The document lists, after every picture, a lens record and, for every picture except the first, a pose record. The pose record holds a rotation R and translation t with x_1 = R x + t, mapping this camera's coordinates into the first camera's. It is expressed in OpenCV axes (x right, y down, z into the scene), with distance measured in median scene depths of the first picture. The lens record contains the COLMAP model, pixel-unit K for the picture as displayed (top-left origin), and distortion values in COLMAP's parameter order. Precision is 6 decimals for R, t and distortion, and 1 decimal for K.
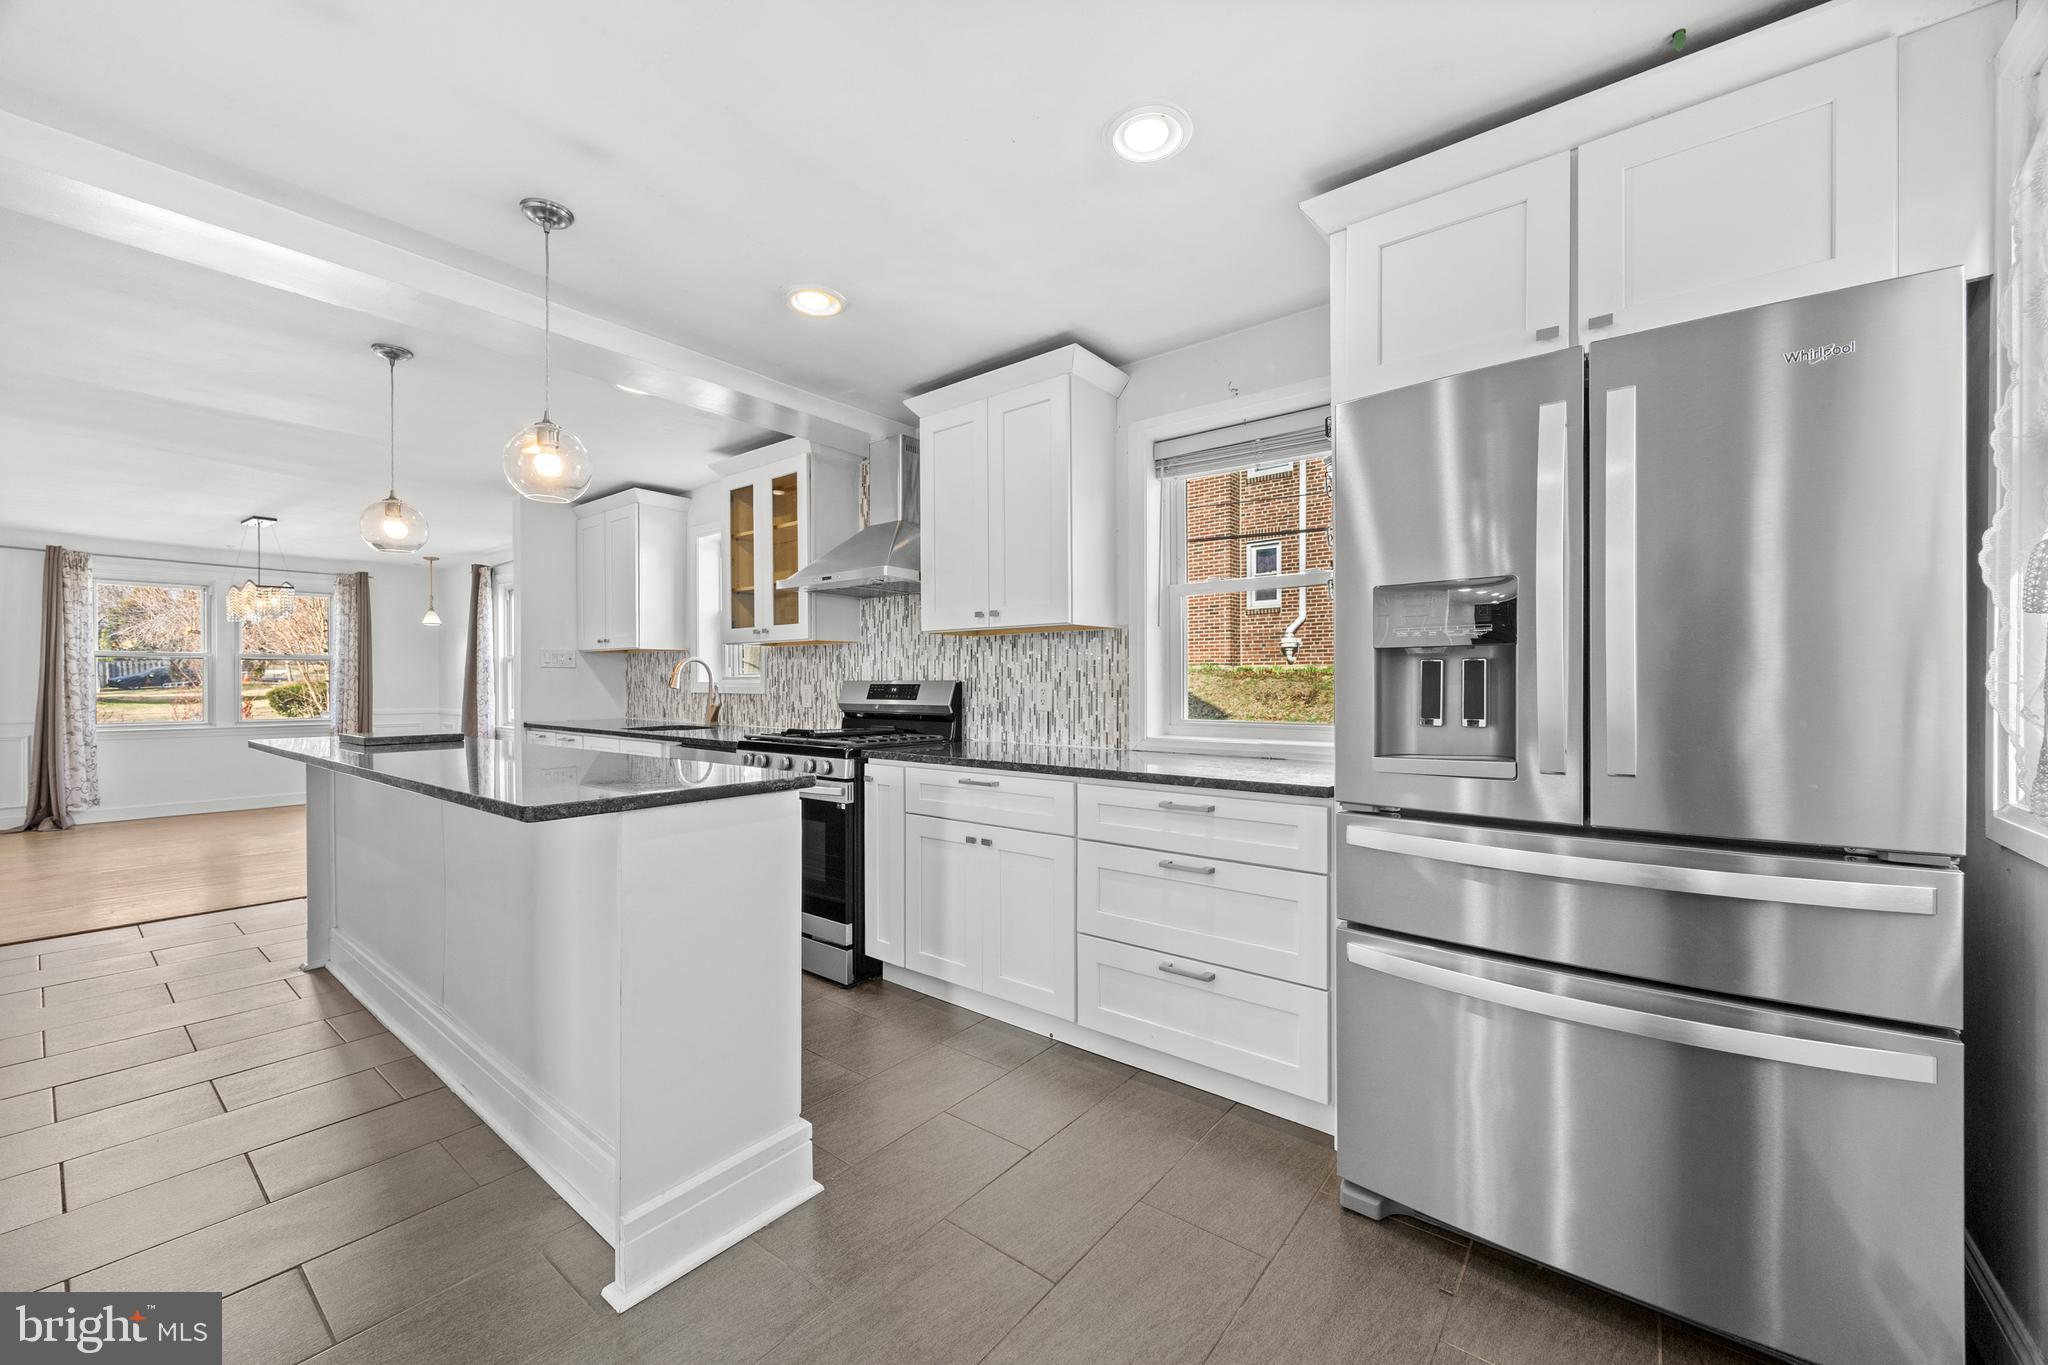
lens RADIAL K [[788.2, 0, 1012.9], [0, 788.2, 686.8], [0, 0, 1]] dist [-0.000823, -0.000415]
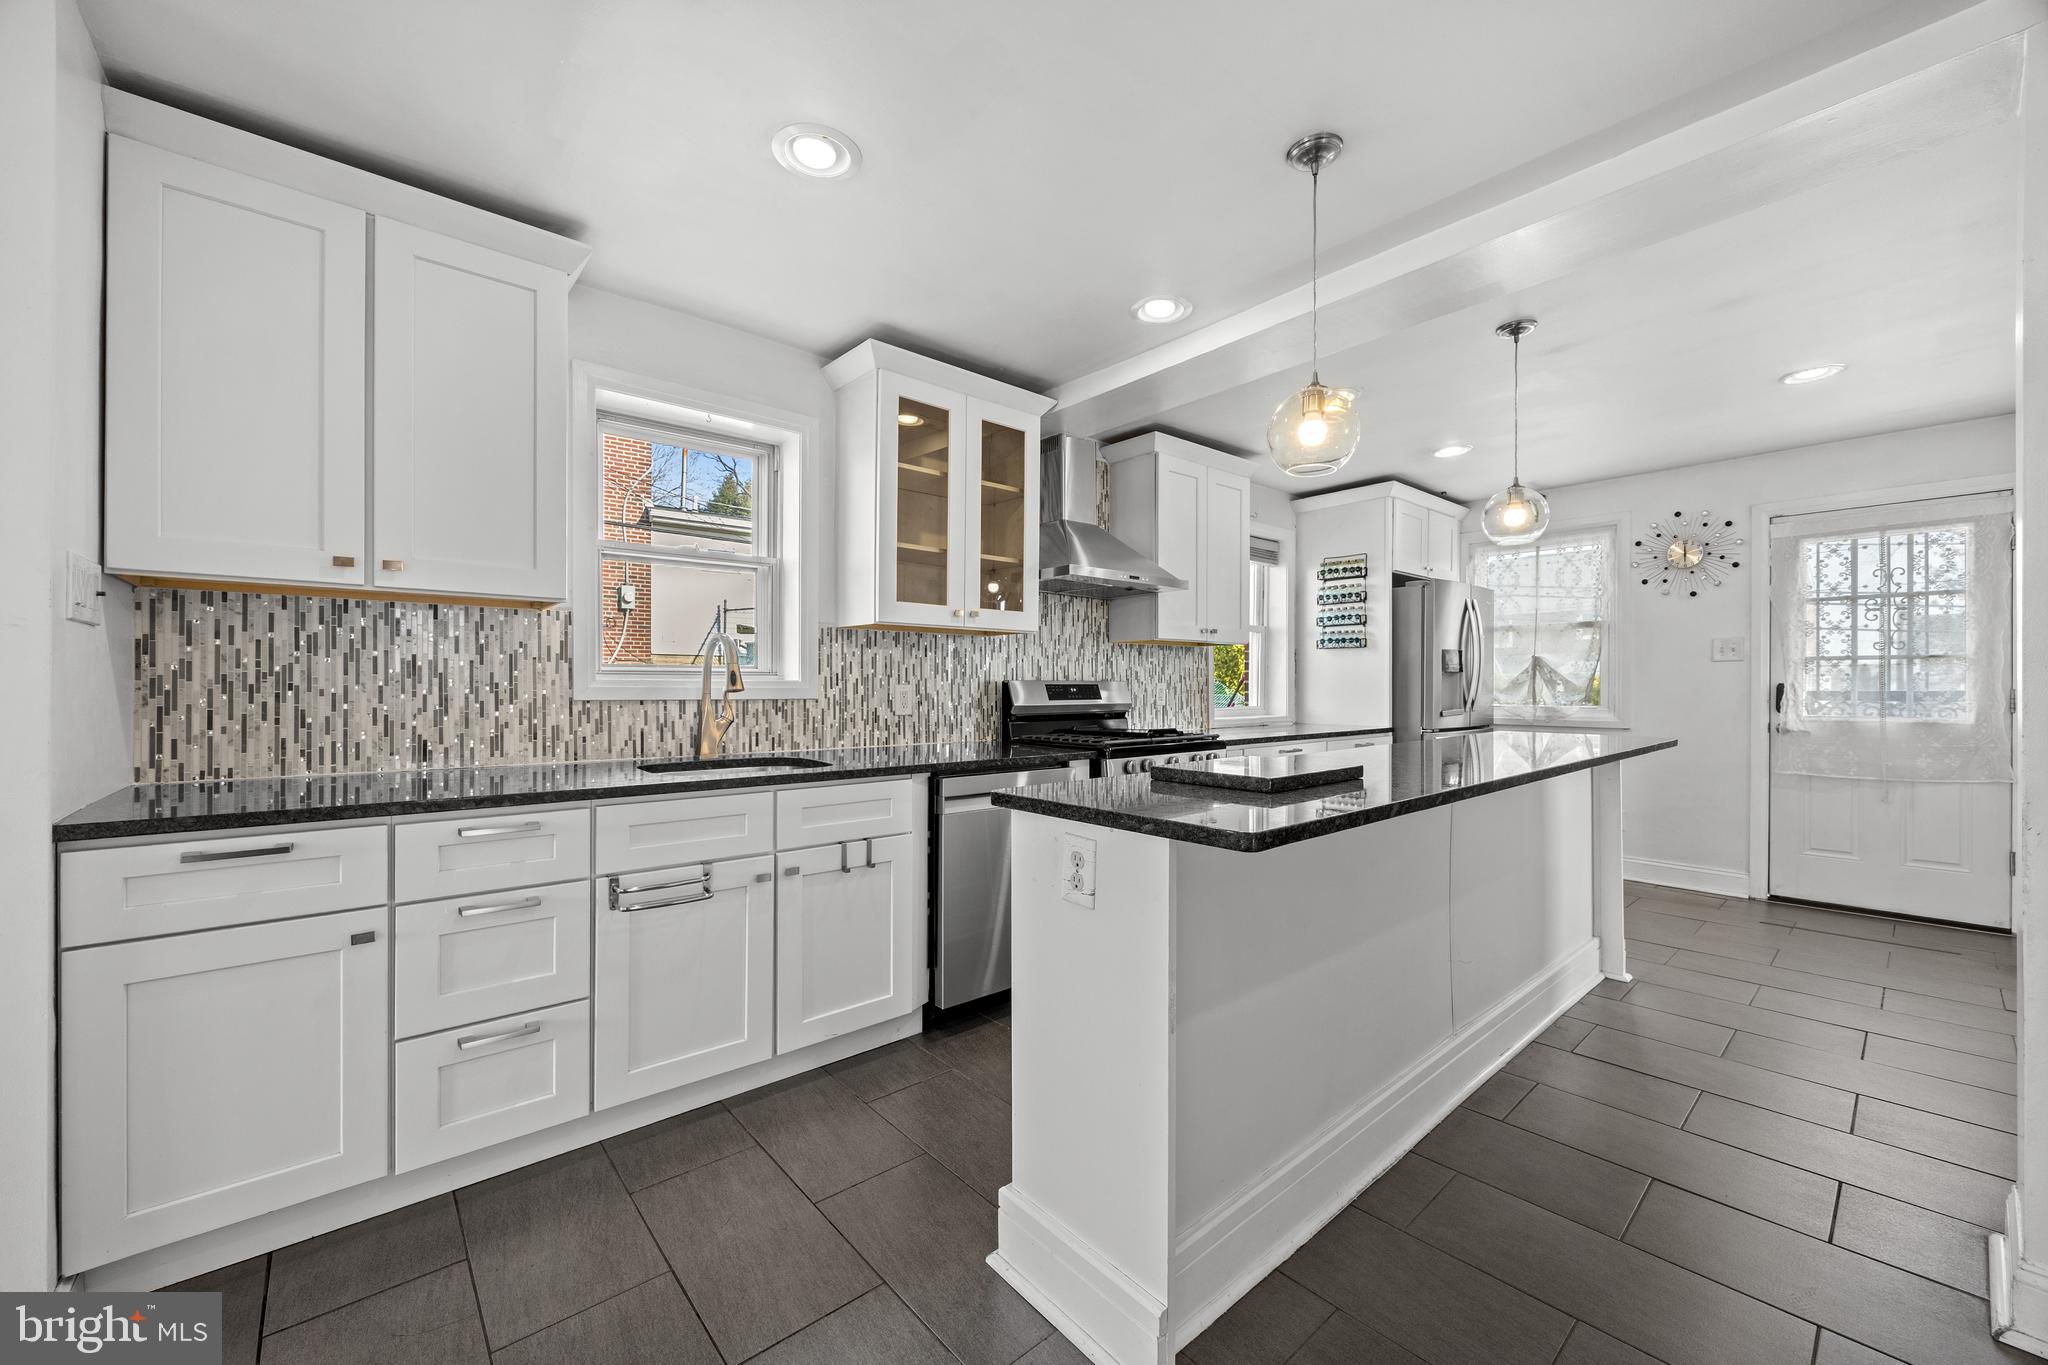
lens RADIAL K [[788.2, 0, 1012.9], [0, 788.2, 686.8], [0, 0, 1]] dist [-0.000823, -0.000415]
pose [[0.178087, -0.001034, 0.984014, -1.070886], [0.002430, 0.999997, 0.000611, -0.000813], [-0.984012, 0.002283, 0.178089, 0.836795]]
